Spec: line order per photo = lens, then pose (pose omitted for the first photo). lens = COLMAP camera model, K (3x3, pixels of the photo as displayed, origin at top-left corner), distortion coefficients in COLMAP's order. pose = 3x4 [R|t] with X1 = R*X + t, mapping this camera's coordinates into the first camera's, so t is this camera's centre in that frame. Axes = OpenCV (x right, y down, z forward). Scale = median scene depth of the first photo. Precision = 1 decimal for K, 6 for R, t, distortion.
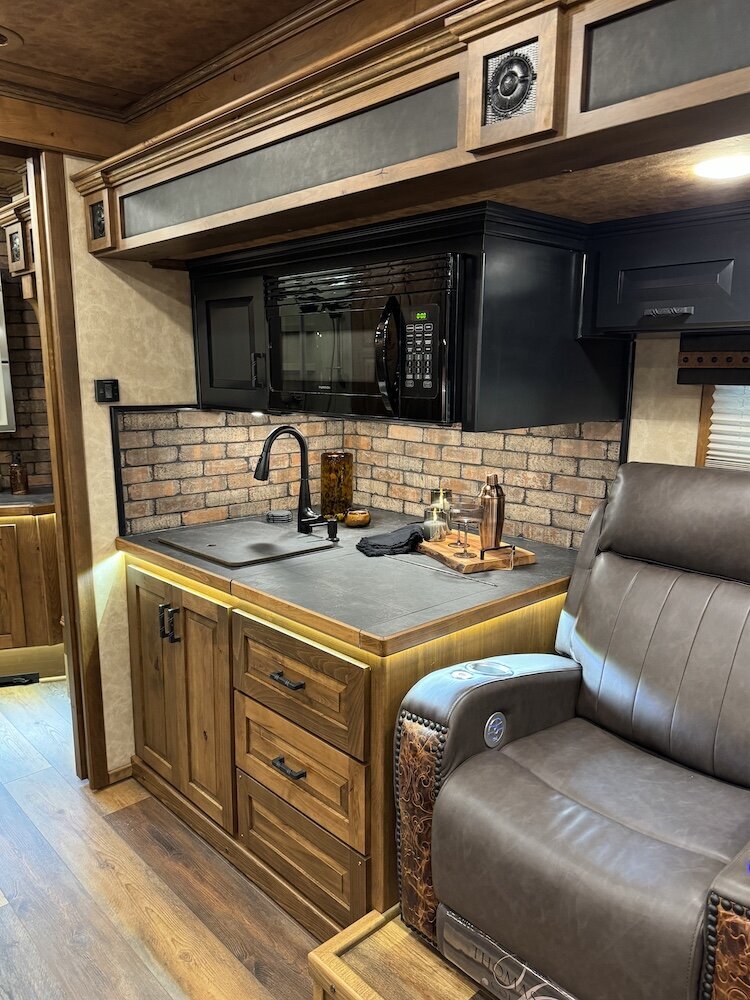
lens RADIAL K [[714.4, 0, 380.9], [0, 714.4, 501.8], [0, 0, 1]] dist [0.145033, -0.235413]
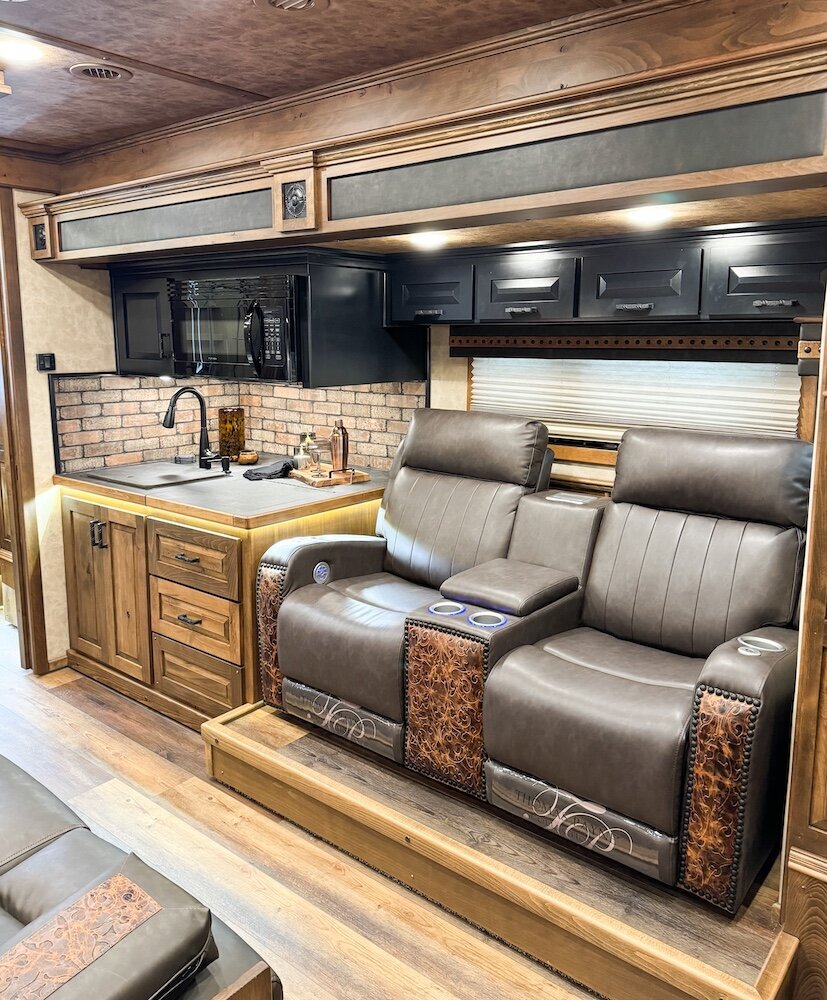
lens RADIAL K [[782.2, 0, 417.1], [0, 782.2, 451.3], [0, 0, 1]] dist [0.168871, -0.327488]
pose [[0.991988, -0.022023, 0.124396, 0.112123], [0.026105, 0.999170, -0.031278, 0.075419], [-0.123604, 0.034275, 0.991740, -0.539782]]
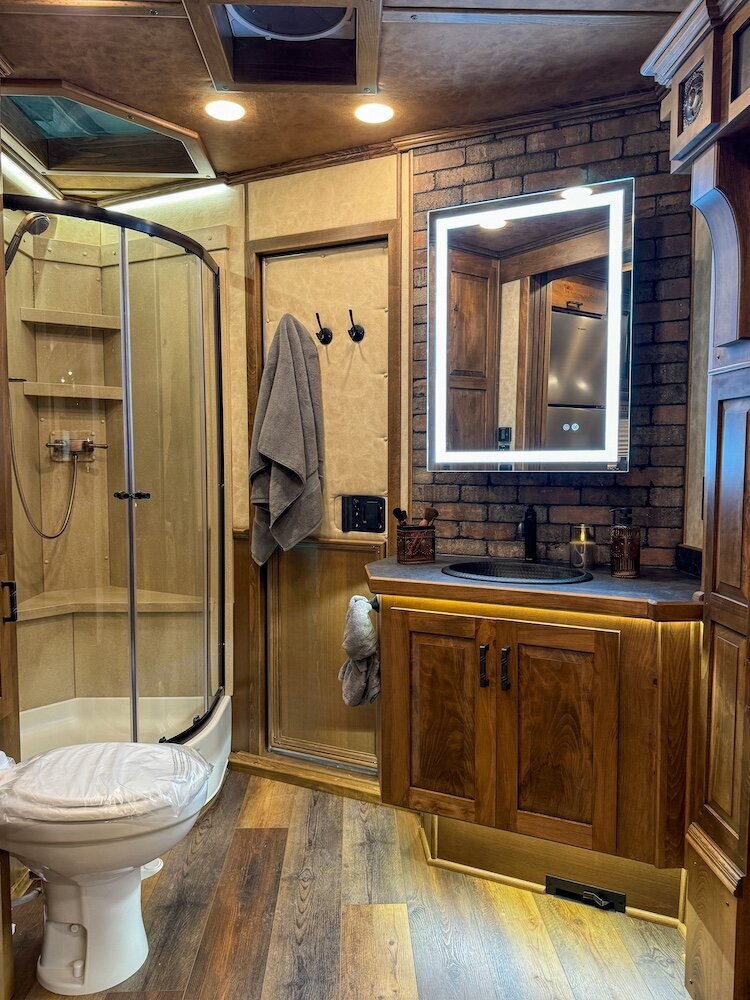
lens RADIAL K [[714.4, 0, 380.9], [0, 714.4, 501.8], [0, 0, 1]] dist [0.145033, -0.235413]
pose [[0.754469, 0.041300, -0.655035, -0.390228], [-0.119865, 0.989904, -0.075647, -0.003959], [0.645297, 0.135589, 0.751802, 0.629879]]
